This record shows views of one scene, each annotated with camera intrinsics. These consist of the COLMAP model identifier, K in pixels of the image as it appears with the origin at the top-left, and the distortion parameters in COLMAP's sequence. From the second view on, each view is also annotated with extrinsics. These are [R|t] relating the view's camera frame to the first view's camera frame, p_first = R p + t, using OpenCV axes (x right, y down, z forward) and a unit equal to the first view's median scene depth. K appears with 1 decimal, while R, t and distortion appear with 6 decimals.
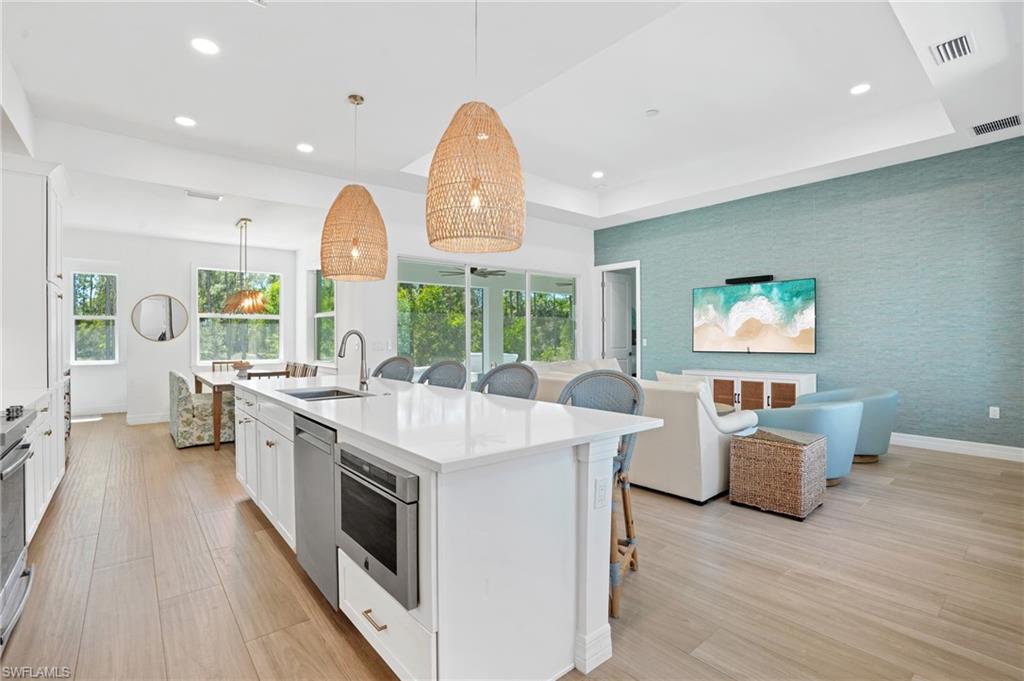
lens RADIAL K [[463.1, 0, 507.6], [0, 463.1, 336.2], [0, 0, 1]] dist [-0.028518, 0.002543]
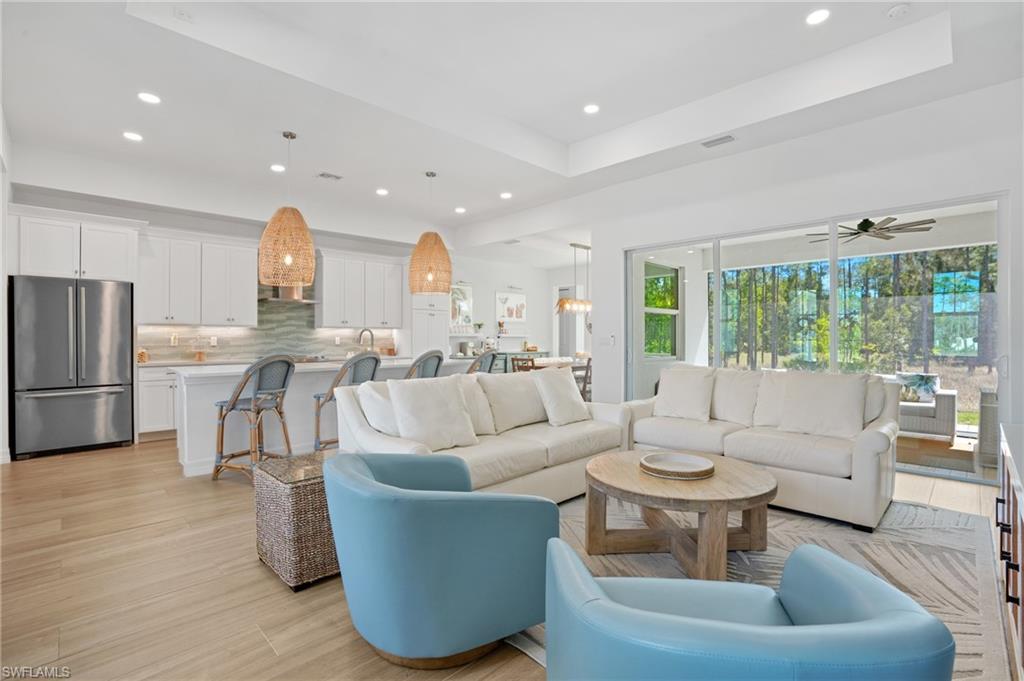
lens RADIAL K [[463.1, 0, 516.5], [0, 463.1, 343.9], [0, 0, 1]] dist [-0.028518, 0.002543]
pose [[0.105967, 0.022092, -0.994124, 1.450839], [-0.004311, 0.999754, 0.021757, 0.006668], [0.994360, 0.001980, 0.106036, 1.331451]]
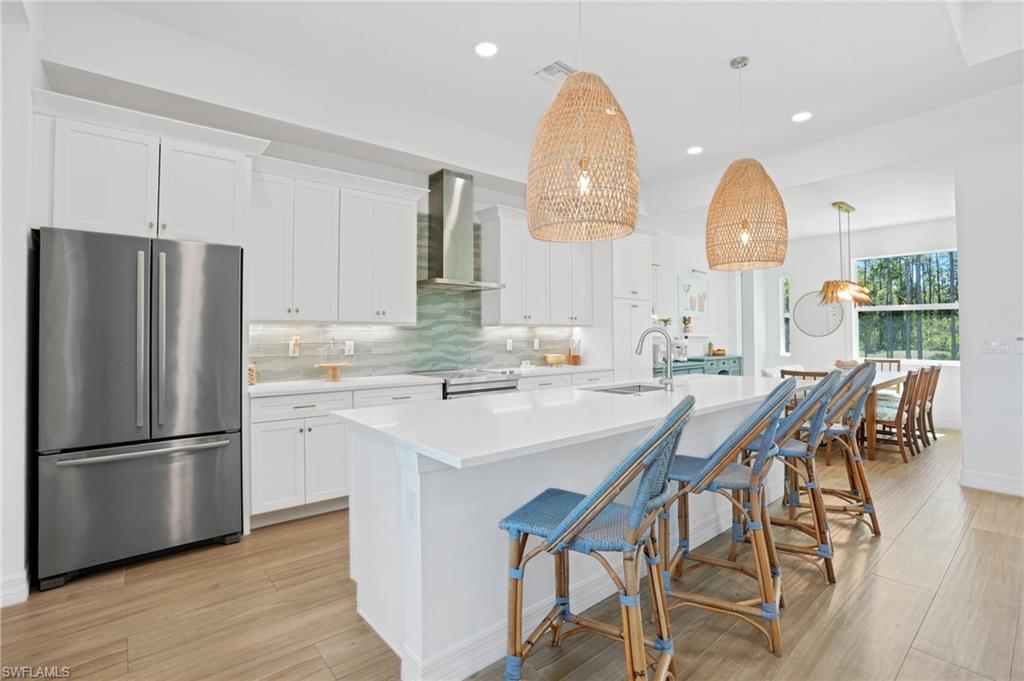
lens RADIAL K [[463.1, 0, 506.6], [0, 463.1, 330.7], [0, 0, 1]] dist [-0.028518, 0.002543]
pose [[0.043440, 0.003708, -0.999049, 0.612342], [-0.002874, 0.999989, 0.003586, -0.008488], [0.999052, 0.002716, 0.043450, 0.610201]]
